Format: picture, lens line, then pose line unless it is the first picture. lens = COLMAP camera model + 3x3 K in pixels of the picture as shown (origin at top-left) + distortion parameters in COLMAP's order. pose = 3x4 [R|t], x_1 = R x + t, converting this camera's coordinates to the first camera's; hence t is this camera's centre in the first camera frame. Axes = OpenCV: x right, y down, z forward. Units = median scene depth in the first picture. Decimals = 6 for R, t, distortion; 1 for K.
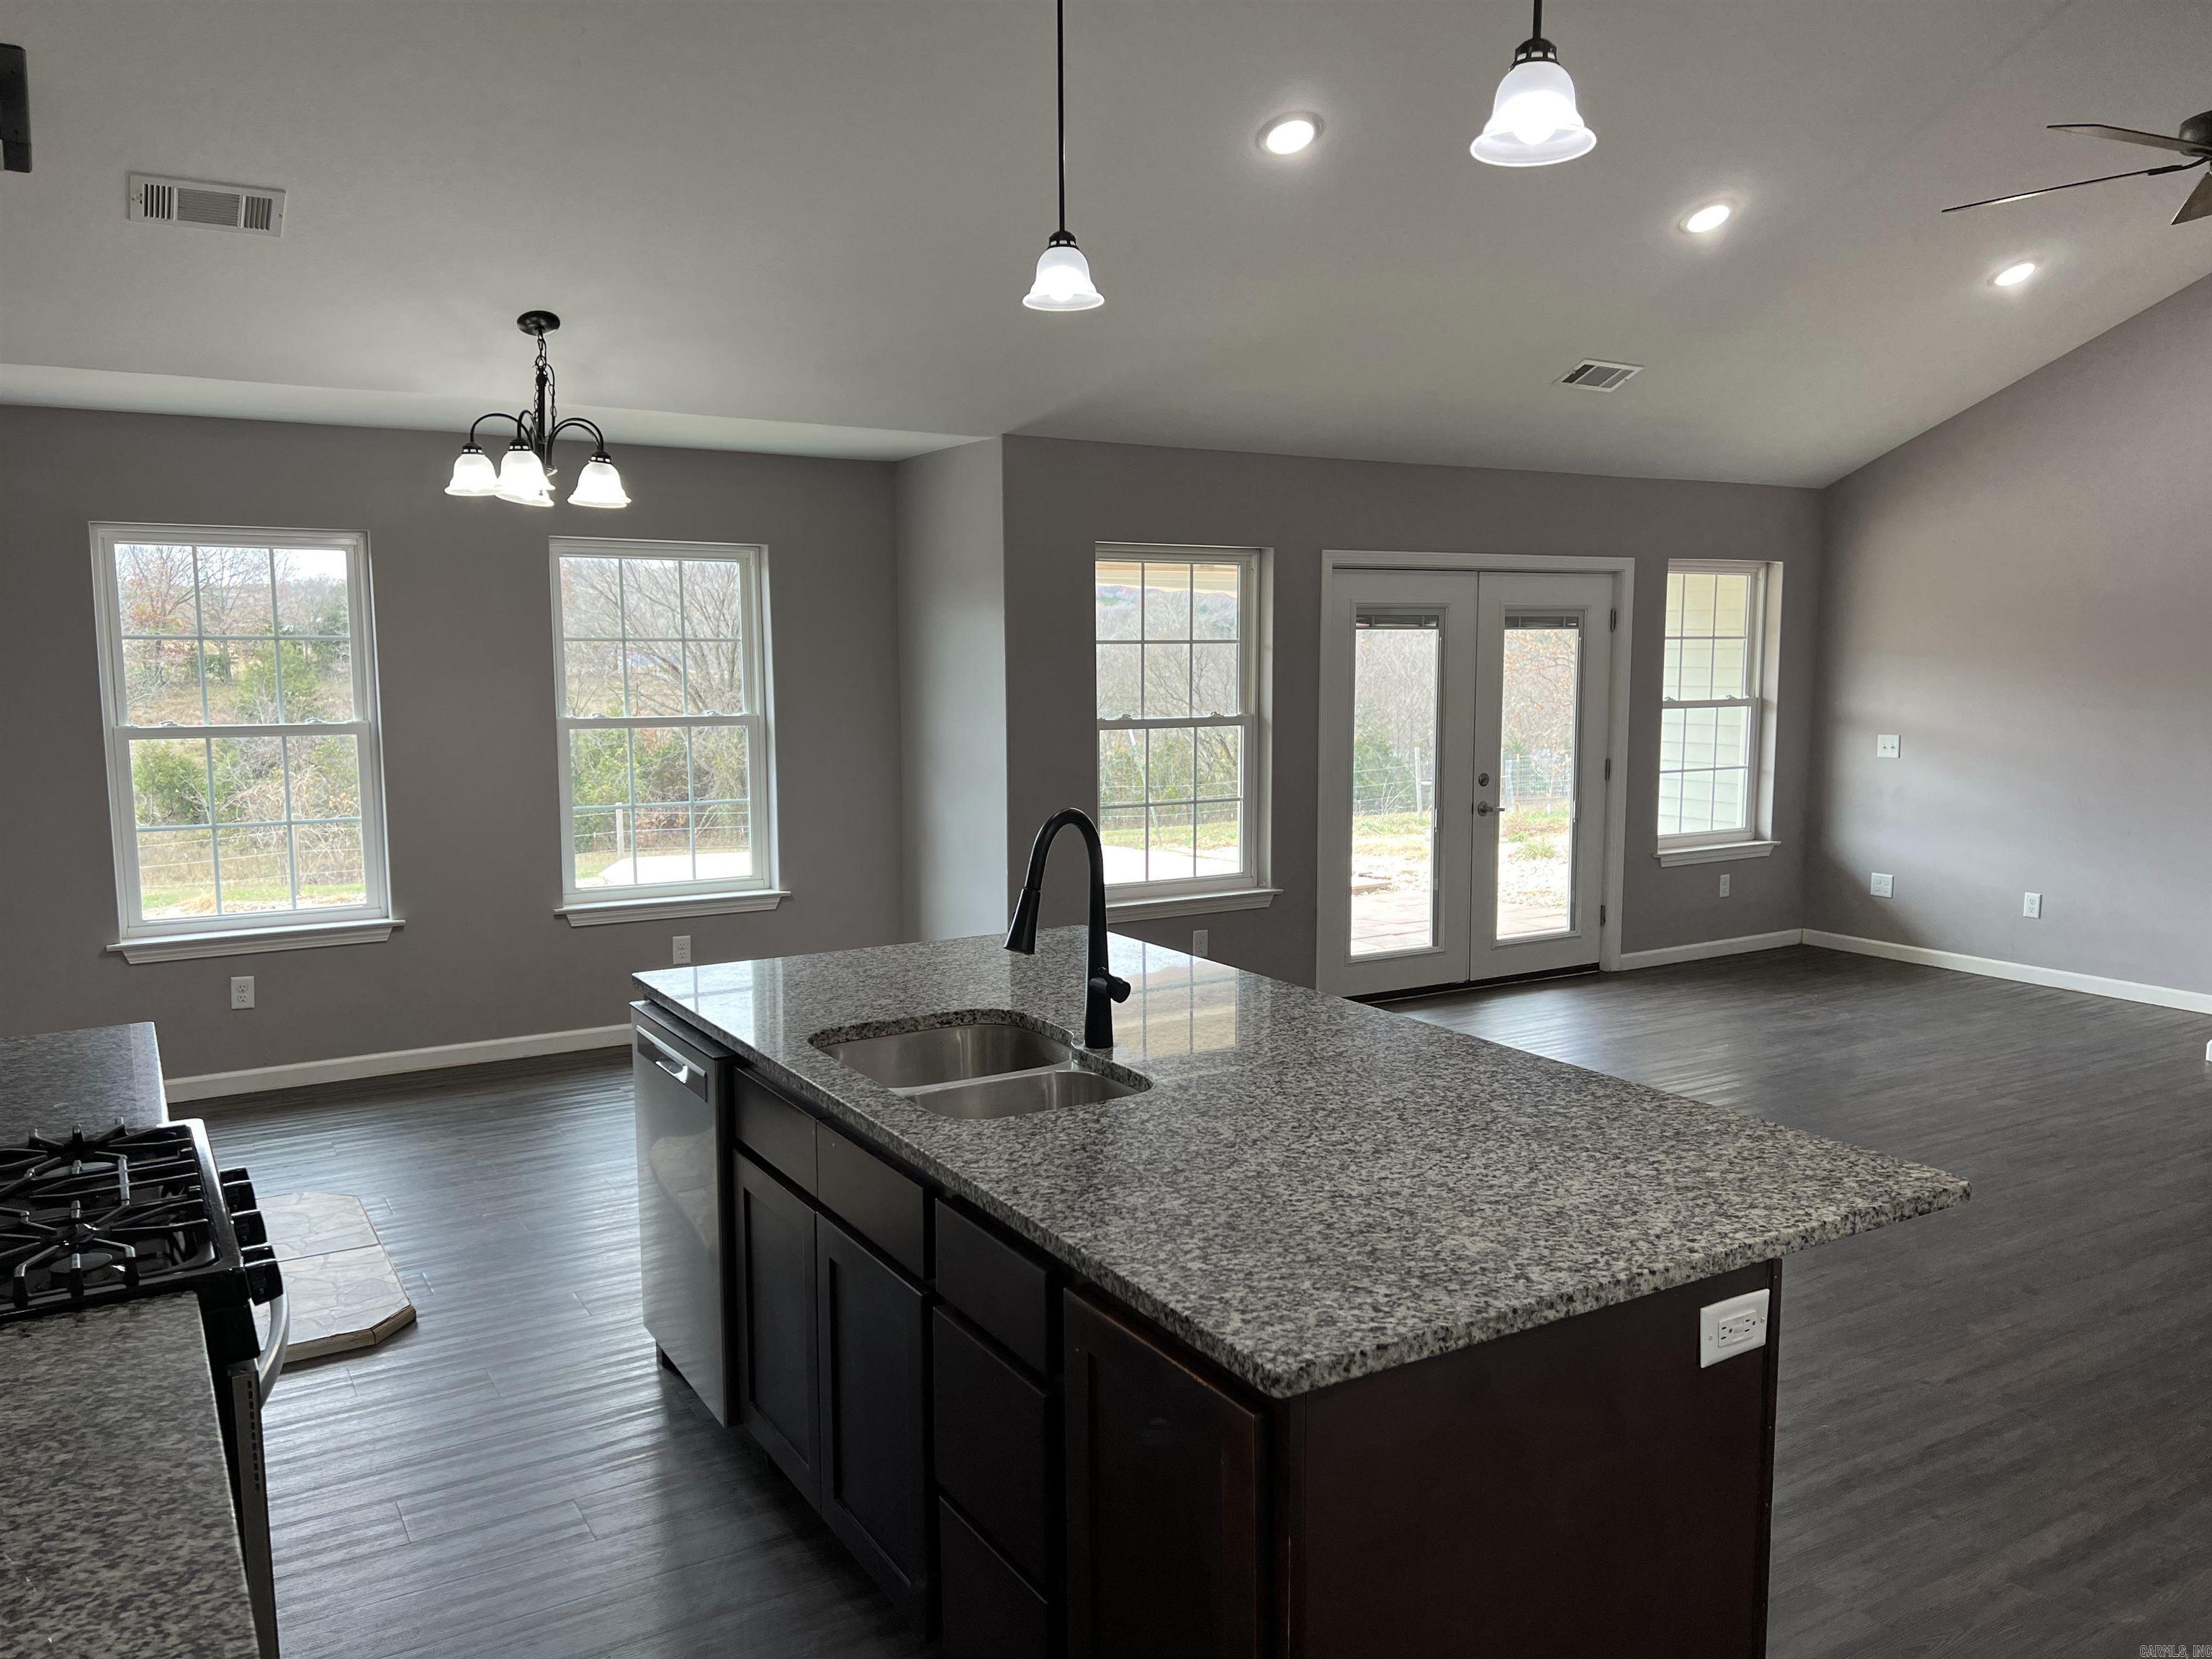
lens RADIAL K [[1646.4, 0, 1101.0], [0, 1646.4, 837.4], [0, 0, 1]] dist [0.152197, -0.292003]
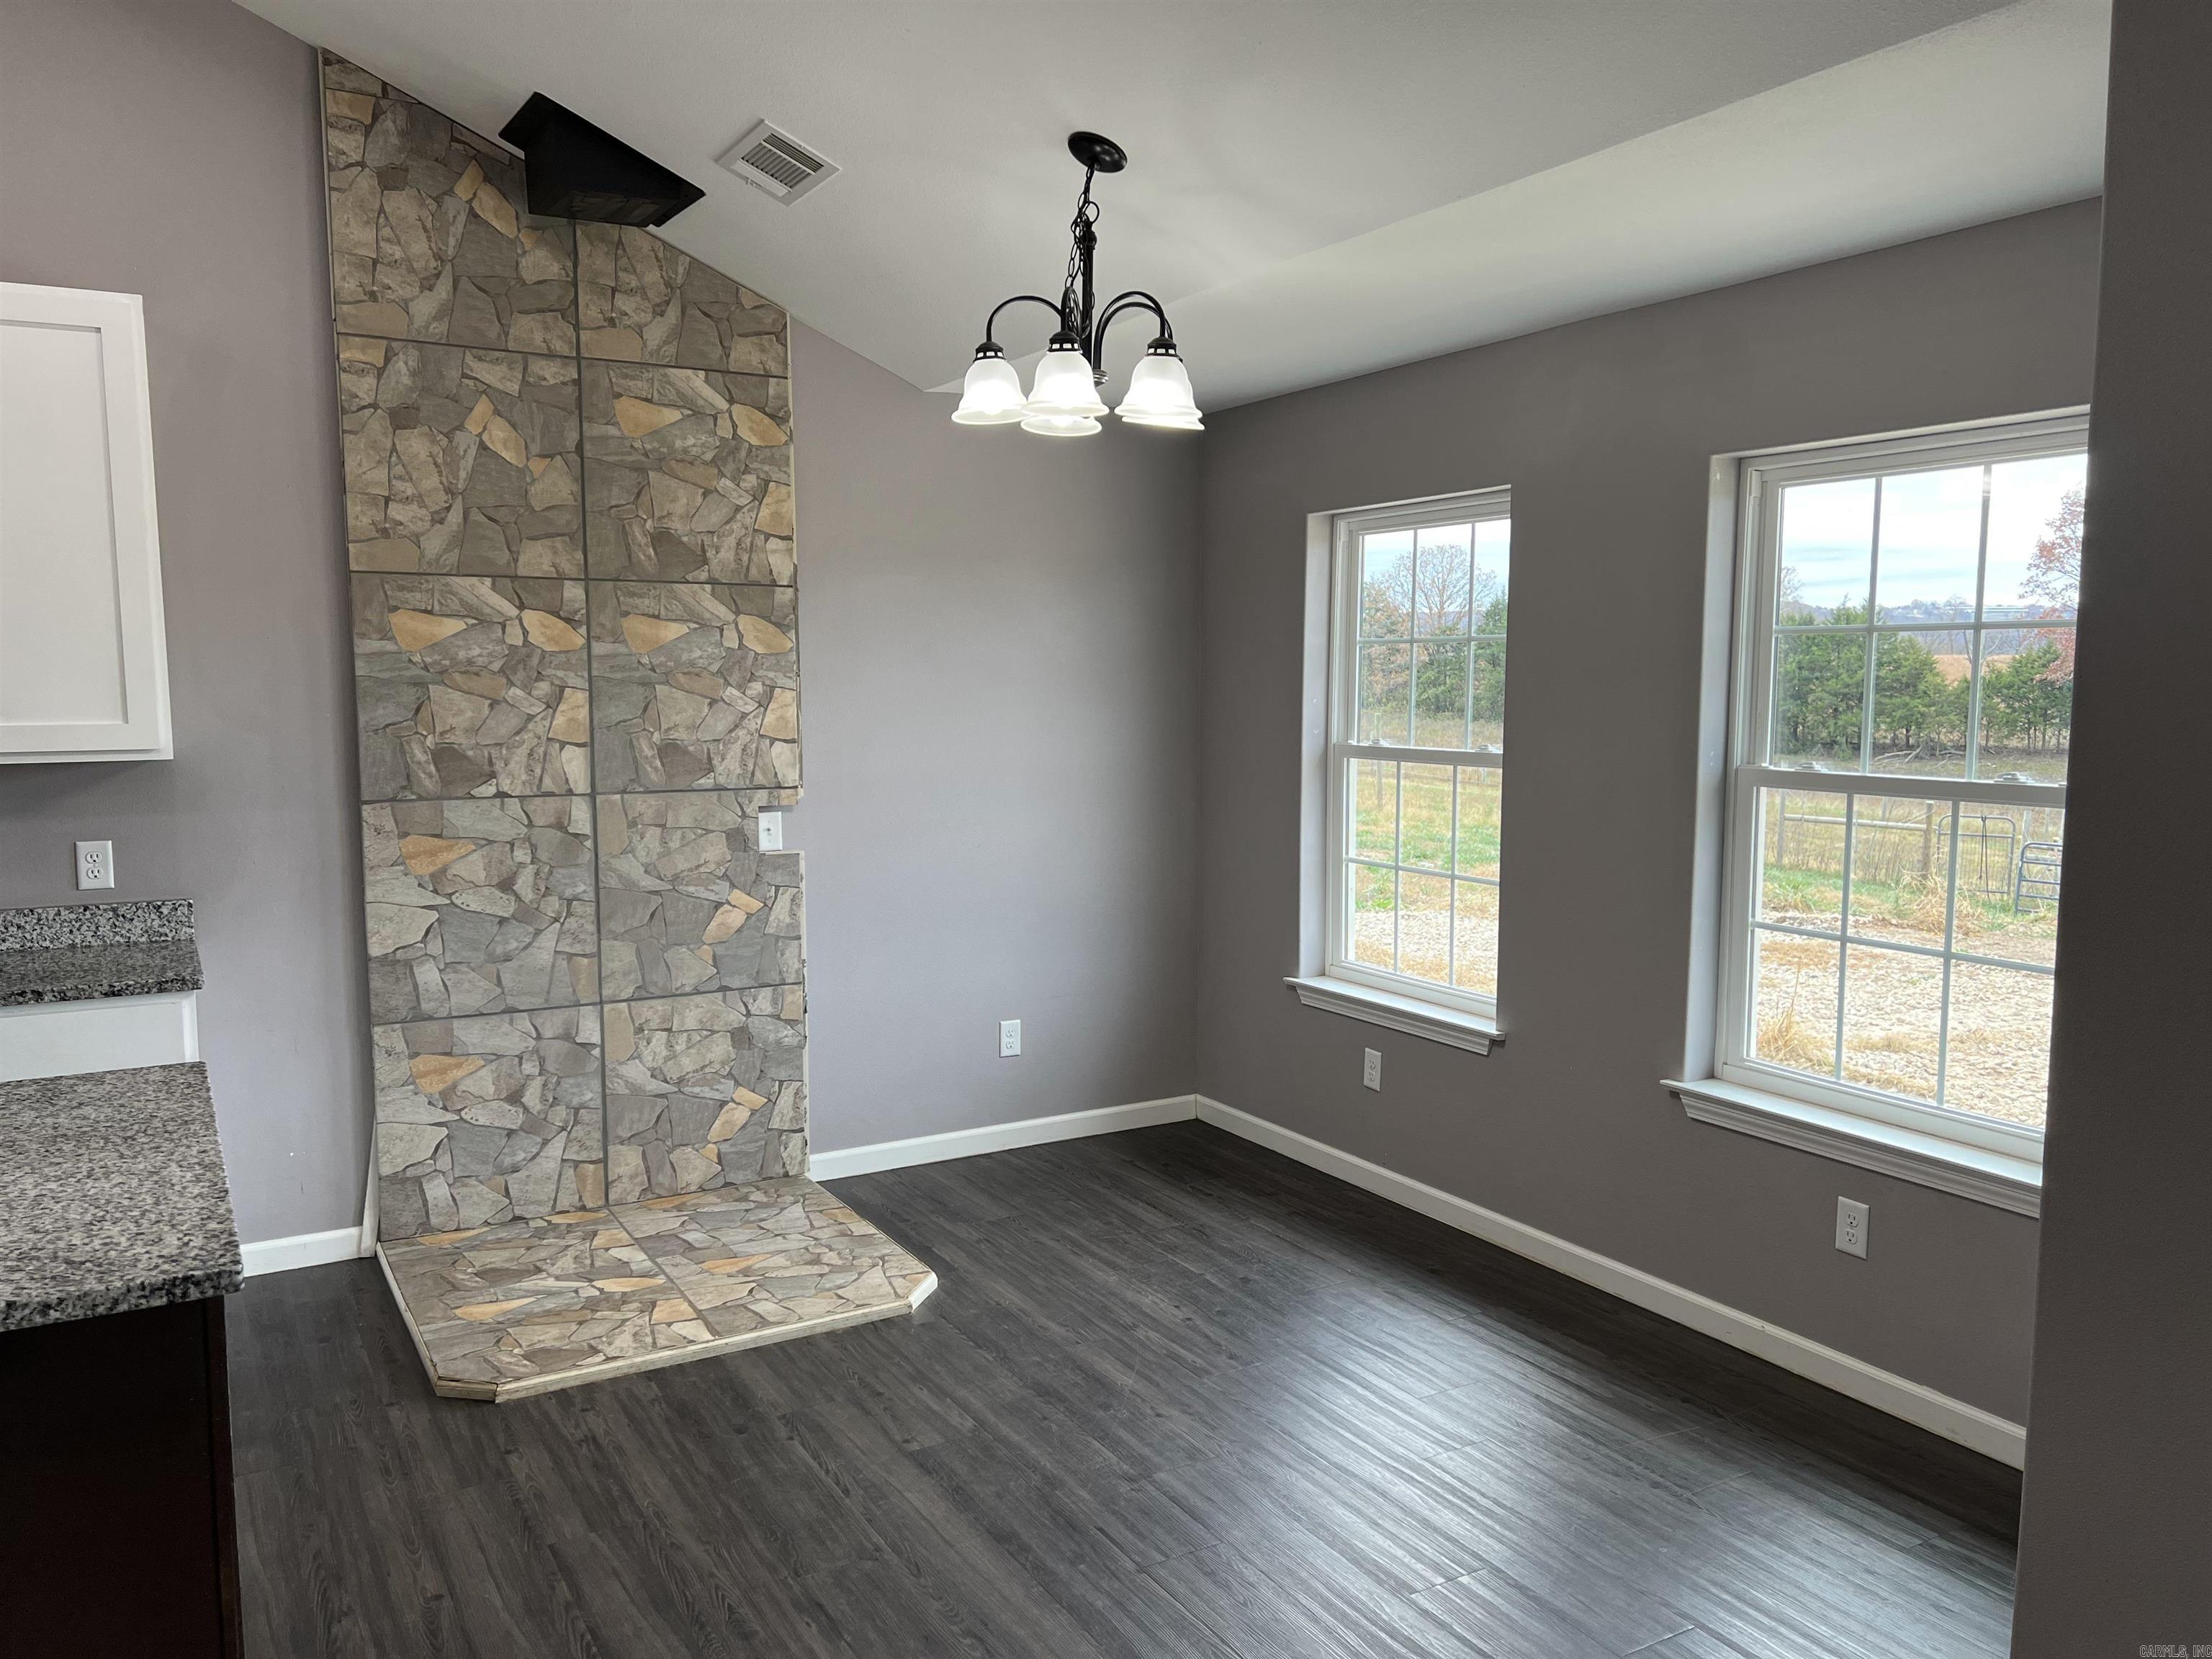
lens RADIAL K [[1656.9, 0, 1107.9], [0, 1656.9, 842.2], [0, 0, 1]] dist [0.094139, -0.122763]
pose [[-0.018684, 0.106864, -0.994098, 0.256917], [-0.109468, 0.988076, 0.108274, -0.080155], [0.993815, 0.110845, -0.006763, 0.759623]]
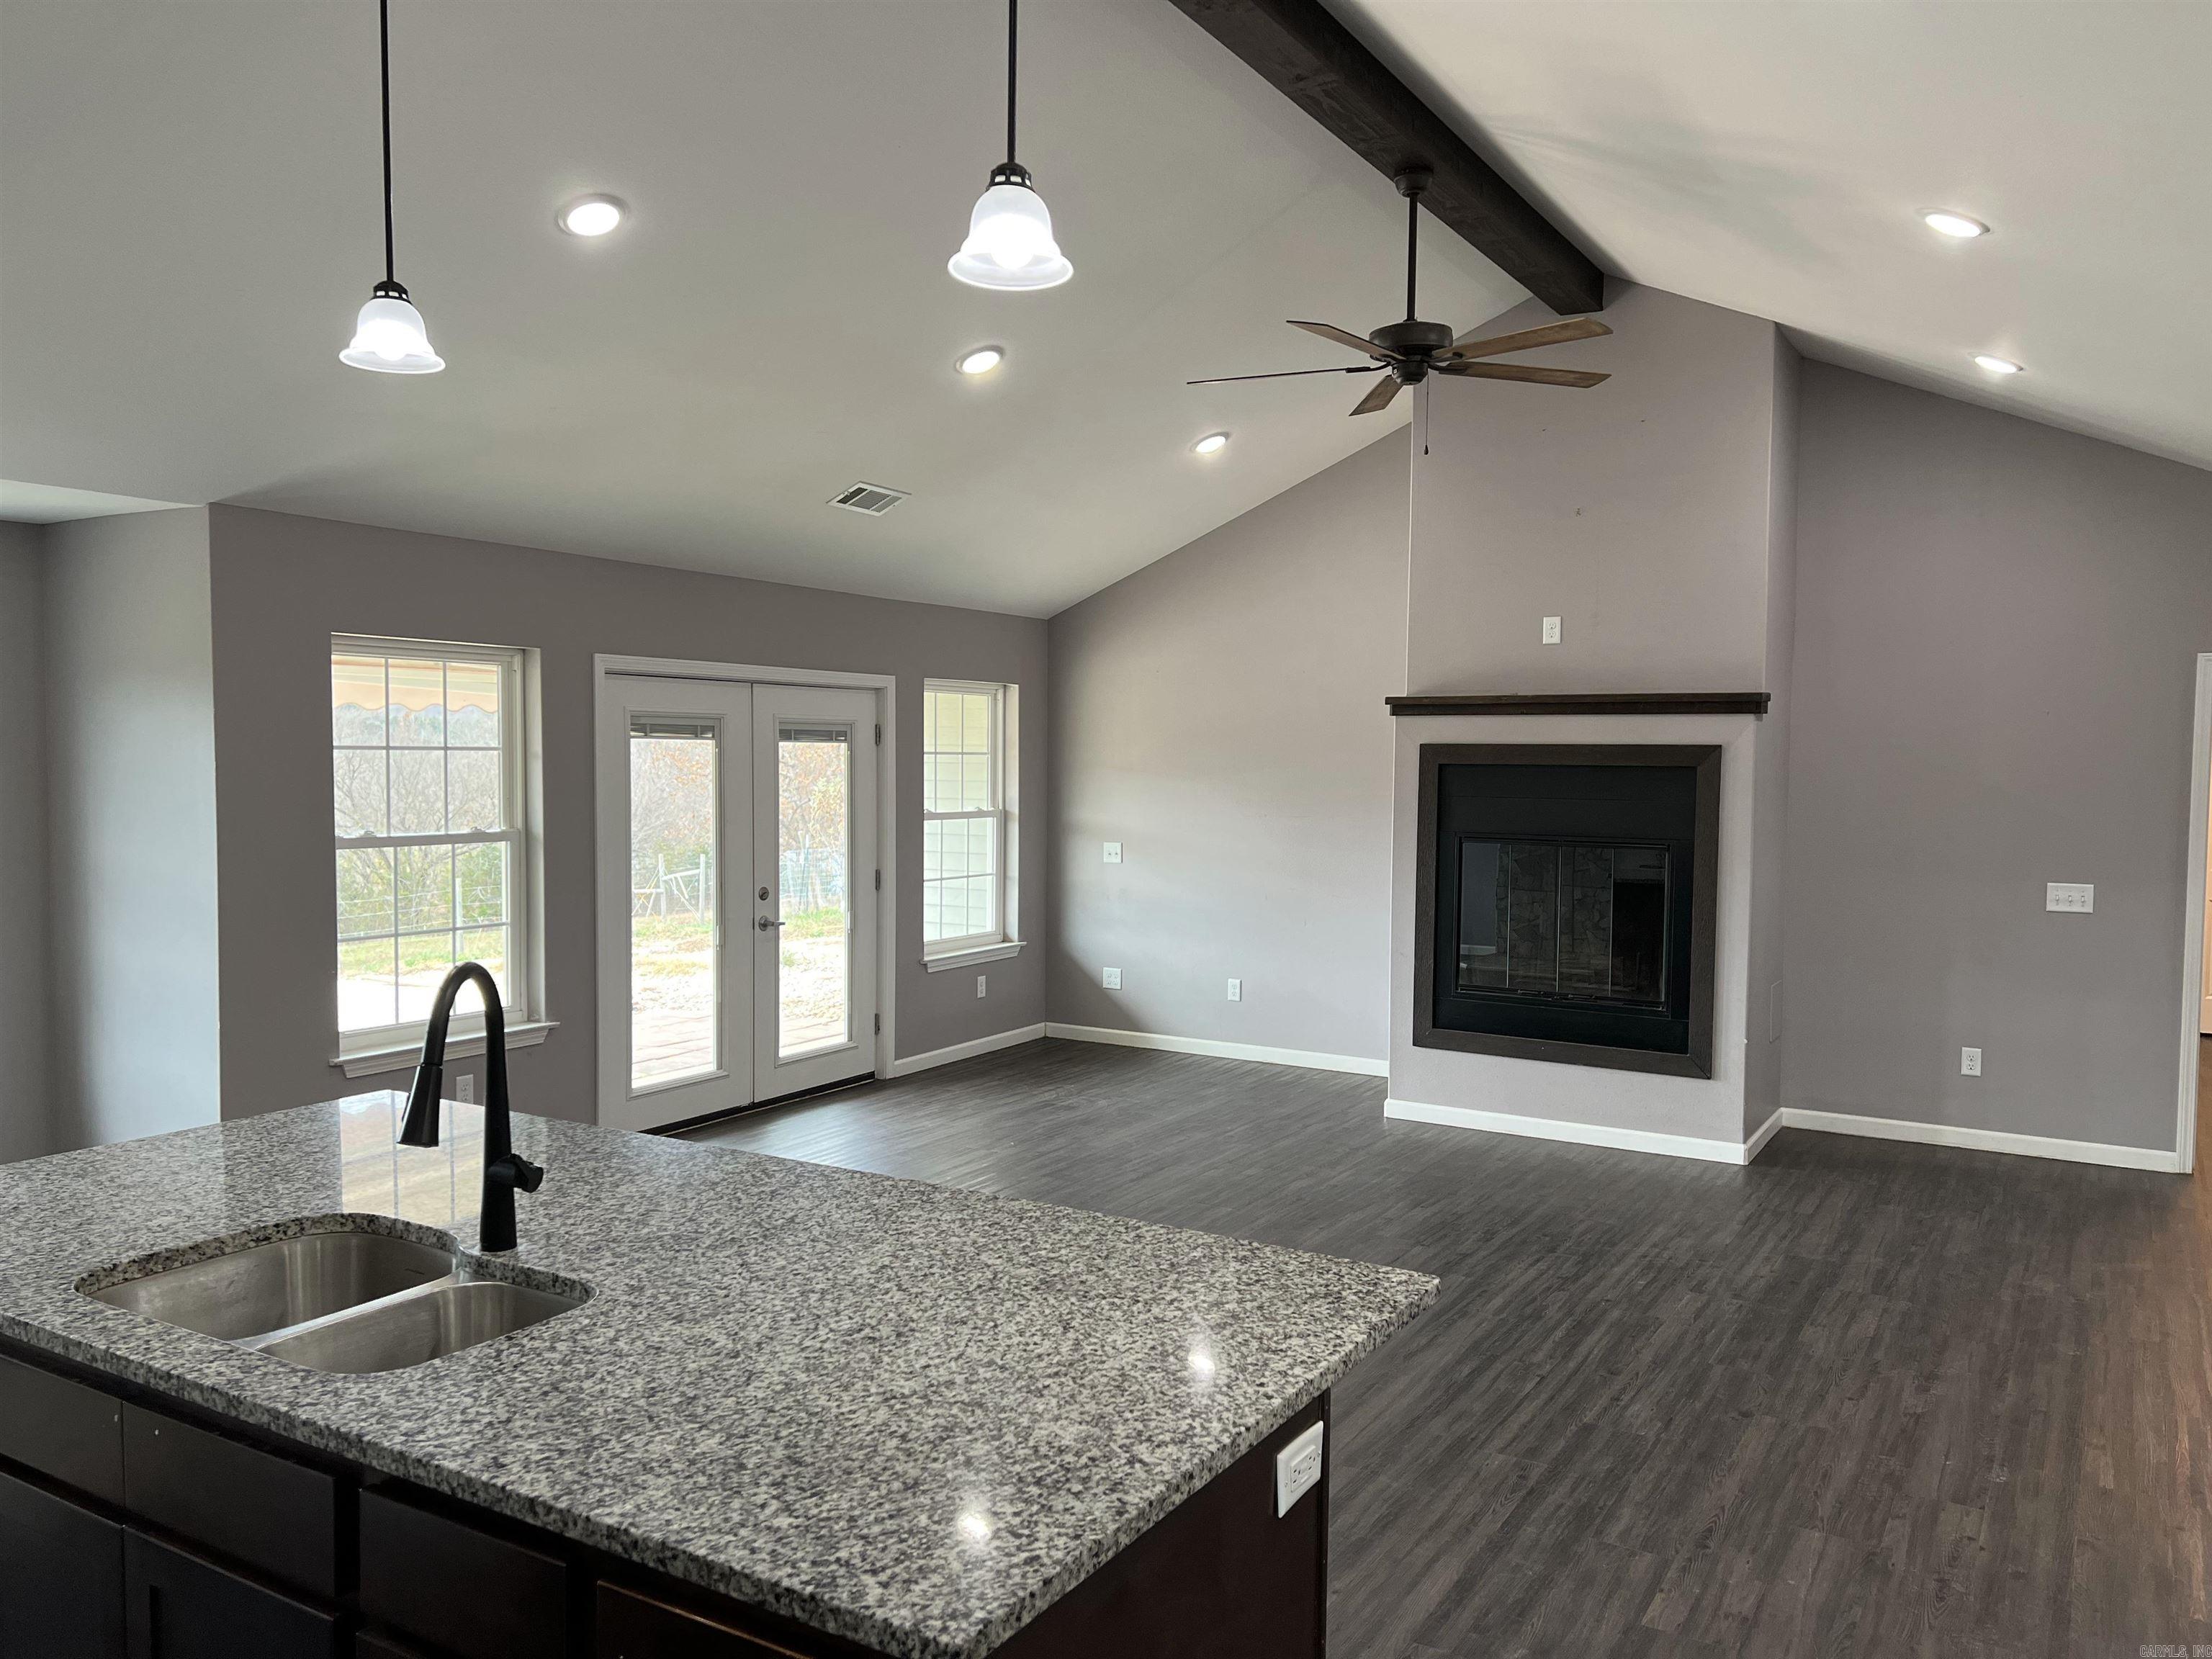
lens RADIAL K [[1656.9, 0, 1107.9], [0, 1656.9, 842.2], [0, 0, 1]] dist [0.094139, -0.122763]
pose [[0.885514, -0.014350, 0.464390, -0.050157], [0.042052, 0.997896, -0.049351, -0.009239], [-0.462705, 0.063230, 0.884255, 0.042906]]
